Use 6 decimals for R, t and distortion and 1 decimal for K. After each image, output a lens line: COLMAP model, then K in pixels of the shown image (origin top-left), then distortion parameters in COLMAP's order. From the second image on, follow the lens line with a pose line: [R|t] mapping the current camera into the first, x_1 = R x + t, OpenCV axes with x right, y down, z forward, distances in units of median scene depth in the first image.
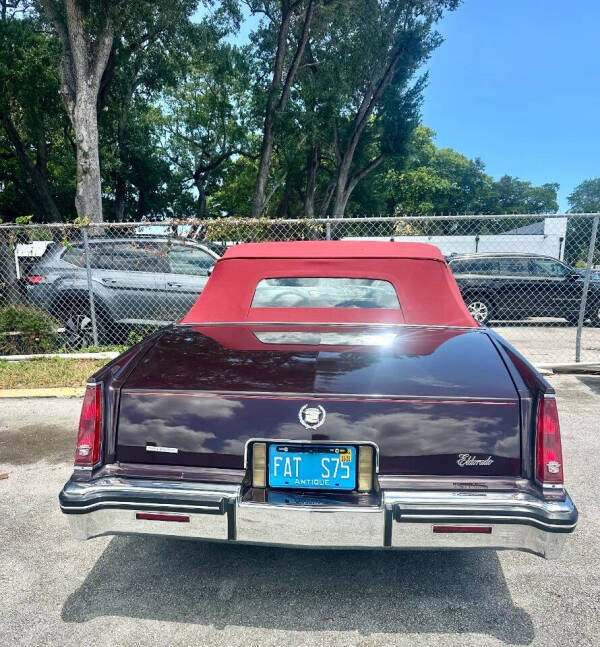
lens RADIAL K [[574.6, 0, 295.9], [0, 574.6, 391.7], [0, 0, 1]] dist [0.036436, -0.020033]
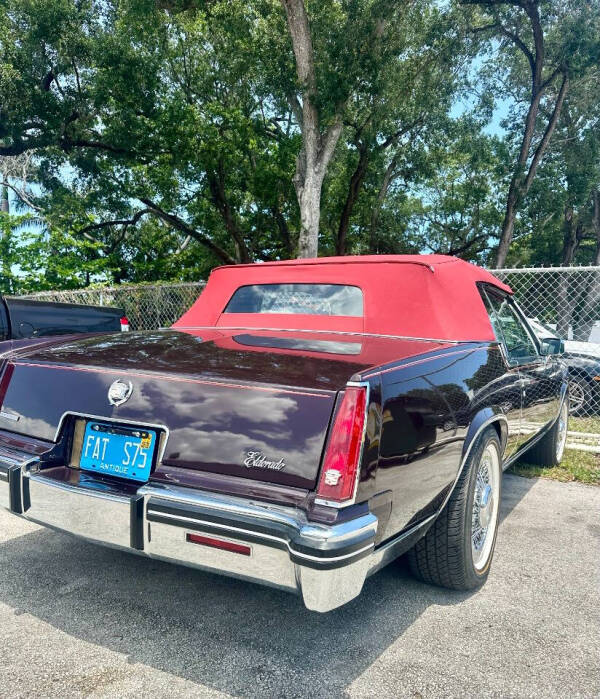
lens RADIAL K [[571.2, 0, 302.6], [0, 571.2, 390.4], [0, 0, 1]] dist [0.044380, -0.052739]
pose [[0.905098, 0.073379, -0.418823, 0.062851], [-0.132779, 0.984515, -0.114454, 0.009959], [0.403939, 0.159203, 0.900826, 0.029631]]
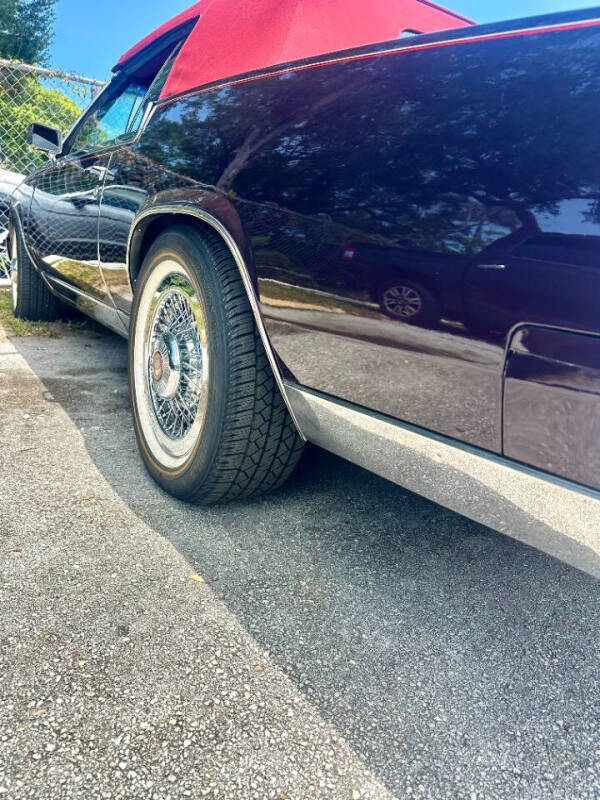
lens RADIAL K [[575.3, 0, 299.2], [0, 575.3, 391.5], [0, 0, 1]] dist [0.019923, -0.021836]
pose [[0.788972, -0.064431, 0.611042, -0.064068], [0.030016, 0.997341, 0.066408, 0.011614], [-0.613696, -0.034053, 0.788808, 0.091255]]
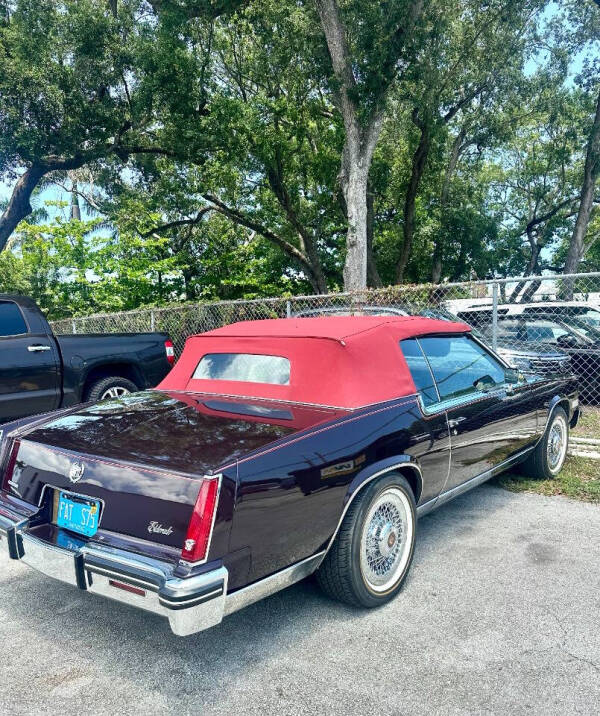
lens RADIAL K [[598.3, 0, 313.4], [0, 598.3, 412.9], [0, 0, 1]] dist [0.048897, -0.051183]
pose [[0.845766, 0.061108, -0.530043, 0.107295], [-0.095771, 0.994672, -0.038141, -0.007799], [0.524888, 0.083021, 0.847113, 0.016085]]
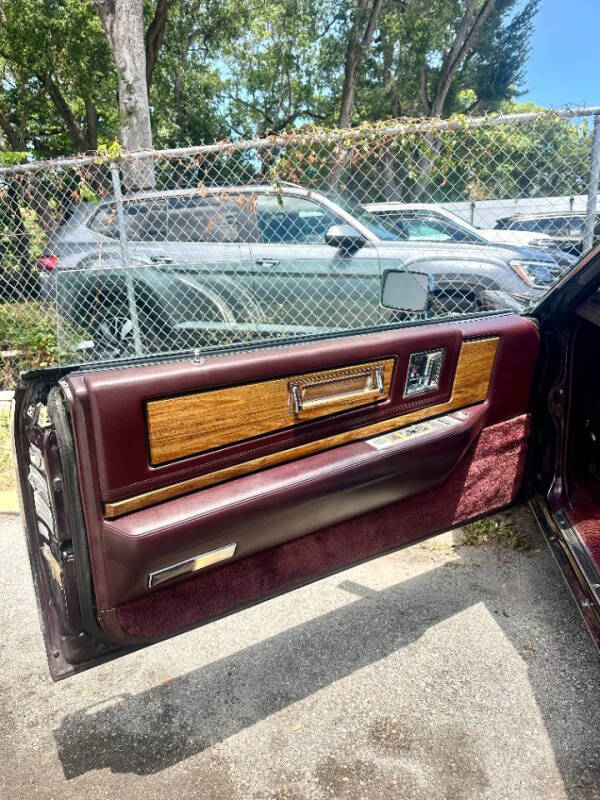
lens RADIAL K [[567.1, 0, 296.7], [0, 567.1, 394.6], [0, 0, 1]] dist [0.020222, -0.020112]
pose [[0.994886, -0.013489, -0.100095, -0.048043], [0.018054, 0.998831, 0.044838, -0.028882], [0.099373, -0.046416, 0.993967, 0.160152]]
